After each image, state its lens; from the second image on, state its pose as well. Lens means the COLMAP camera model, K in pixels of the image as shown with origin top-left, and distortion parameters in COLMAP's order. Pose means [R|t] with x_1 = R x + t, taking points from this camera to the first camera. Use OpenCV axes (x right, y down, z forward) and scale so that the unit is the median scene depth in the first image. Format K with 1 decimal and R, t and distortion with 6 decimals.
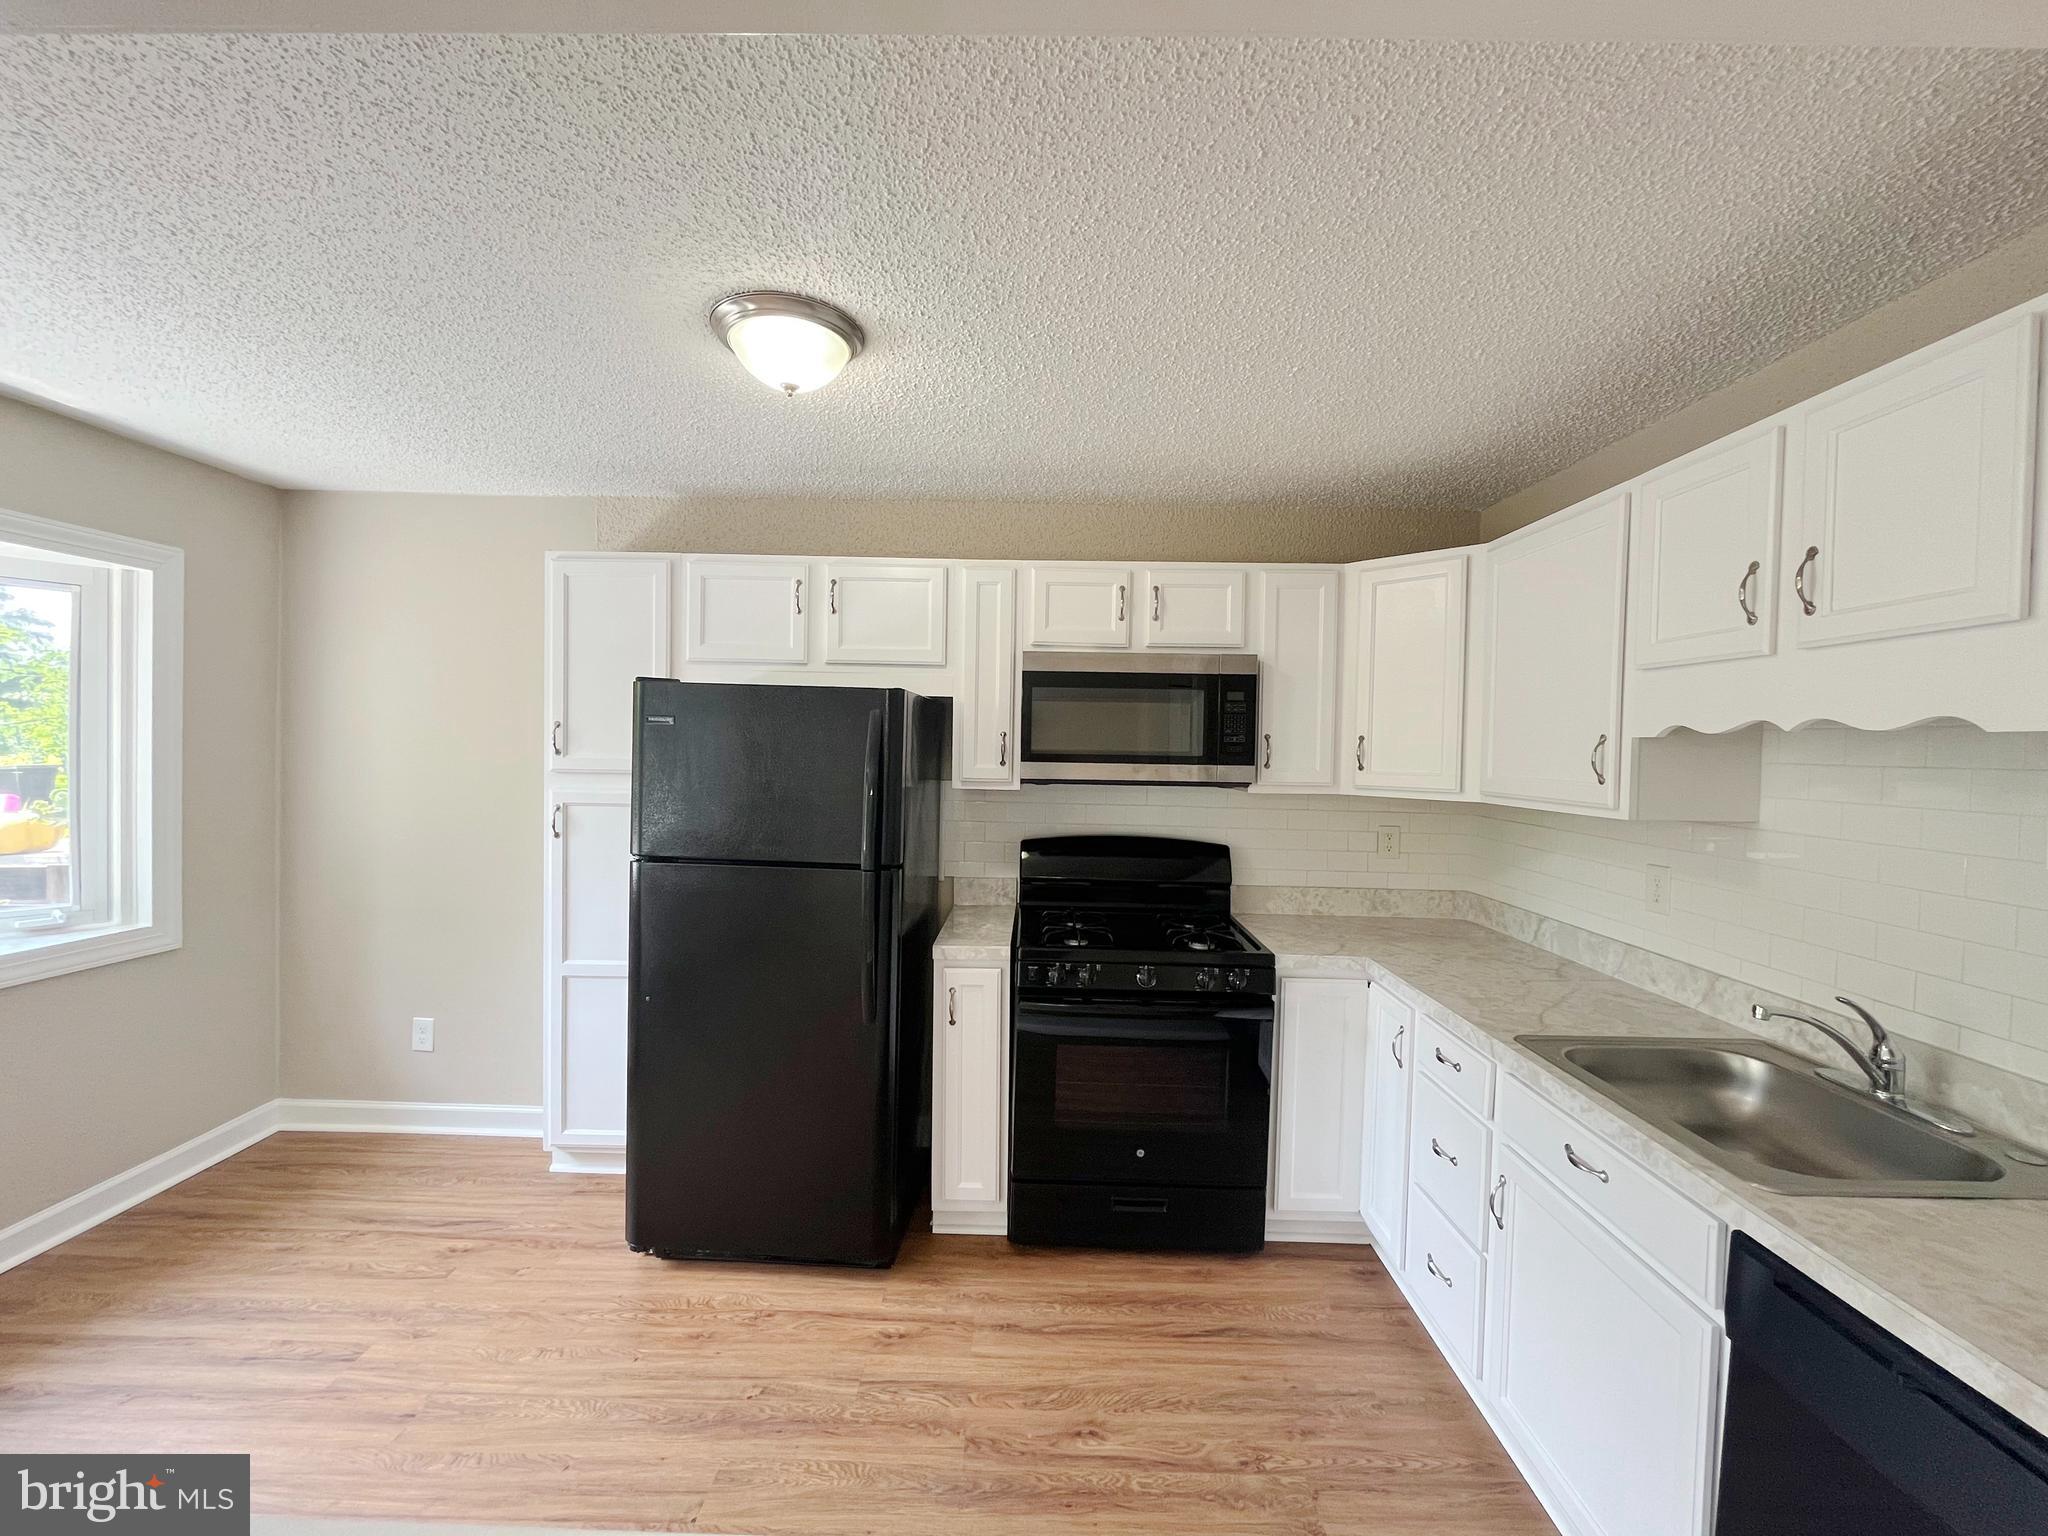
lens RADIAL K [[821.4, 0, 1027.8], [0, 821.4, 768.1], [0, 0, 1]] dist [-0.007323, 0.000528]
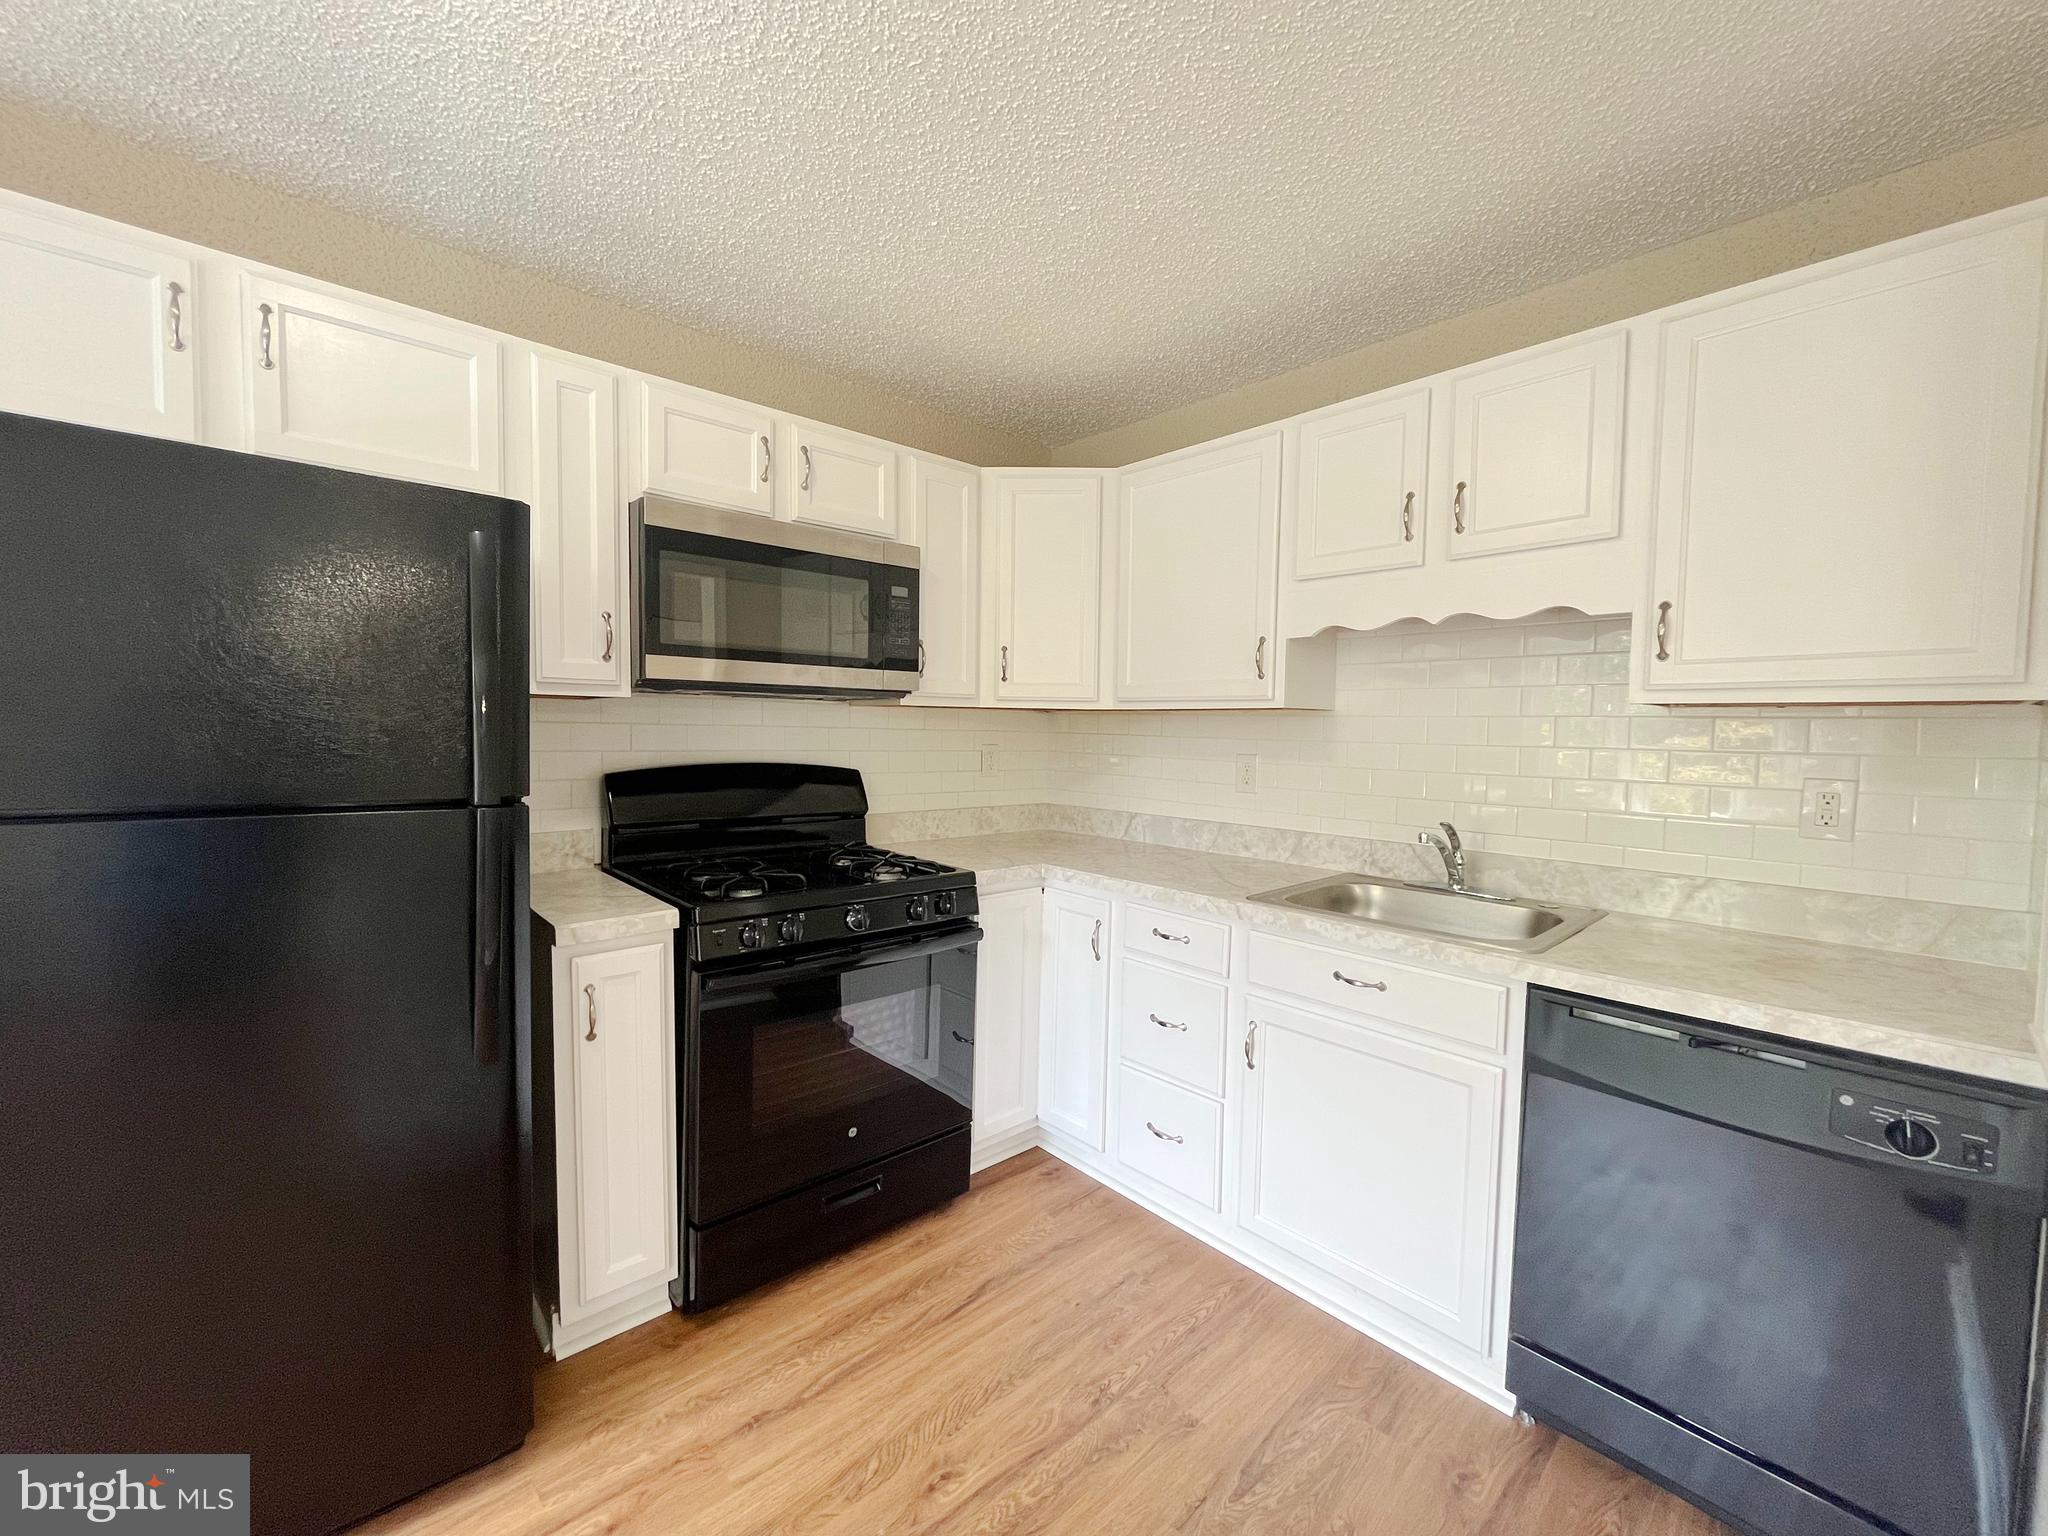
lens RADIAL K [[821.4, 0, 1027.8], [0, 821.4, 768.1], [0, 0, 1]] dist [-0.007323, 0.000528]
pose [[0.732981, -0.041630, 0.678974, -0.298823], [0.016557, 0.998922, 0.043373, 0.077509], [-0.680048, -0.020549, 0.732880, 0.307037]]
